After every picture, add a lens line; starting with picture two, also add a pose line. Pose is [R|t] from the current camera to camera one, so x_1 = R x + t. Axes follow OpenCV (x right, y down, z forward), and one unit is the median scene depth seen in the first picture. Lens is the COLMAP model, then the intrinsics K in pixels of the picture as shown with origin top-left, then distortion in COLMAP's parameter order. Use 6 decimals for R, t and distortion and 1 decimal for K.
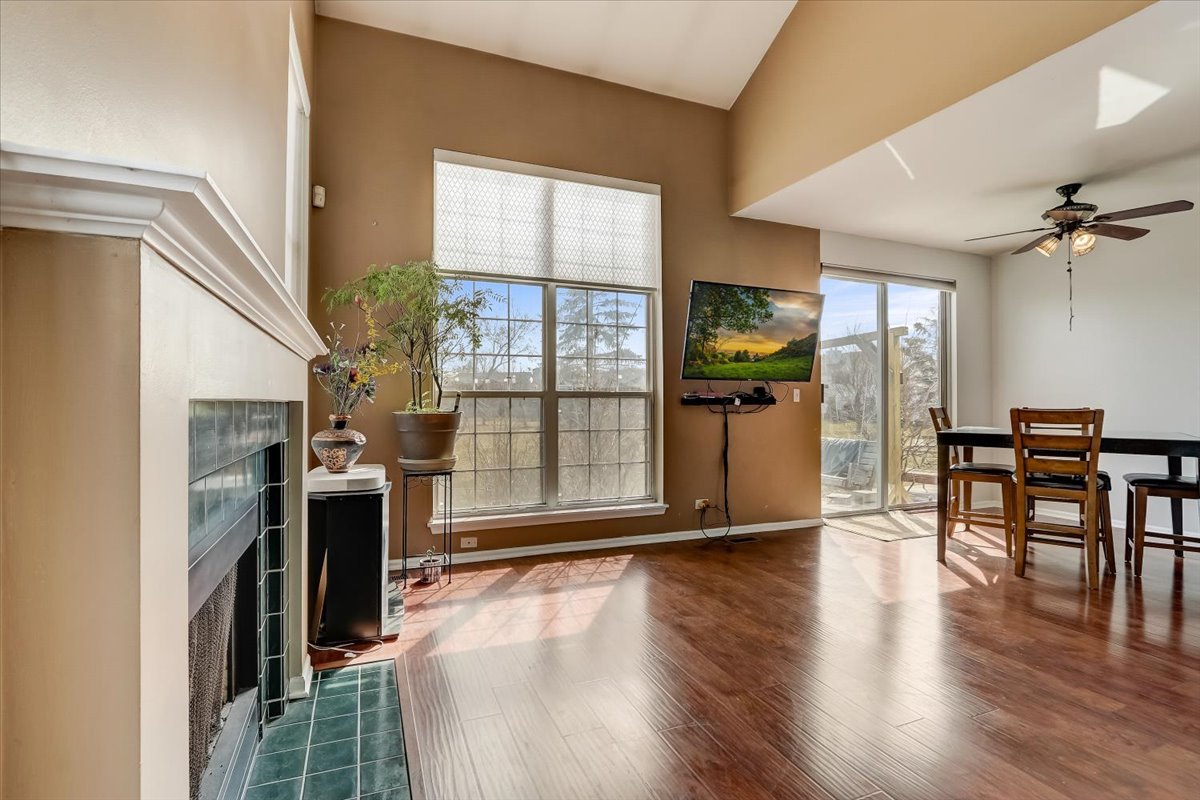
lens RADIAL K [[551.7, 0, 587.6], [0, 551.7, 395.8], [0, 0, 1]] dist [-0.013091, -0.000589]
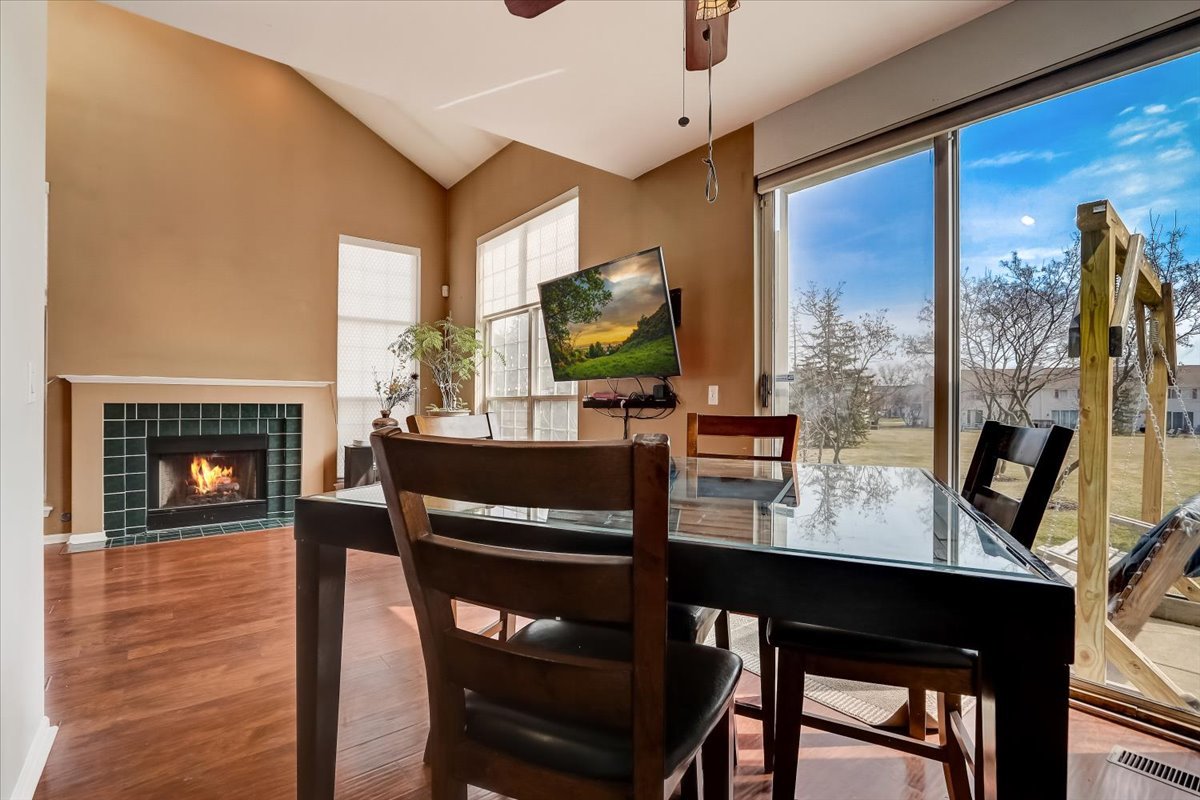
lens RADIAL K [[551.7, 0, 585.1], [0, 551.7, 410.6], [0, 0, 1]] dist [-0.013091, -0.000589]
pose [[0.270381, 0.006825, -0.962729, 1.138730], [0.002681, 0.999966, 0.007841, 0.015495], [0.962750, -0.004701, 0.270353, 0.780922]]
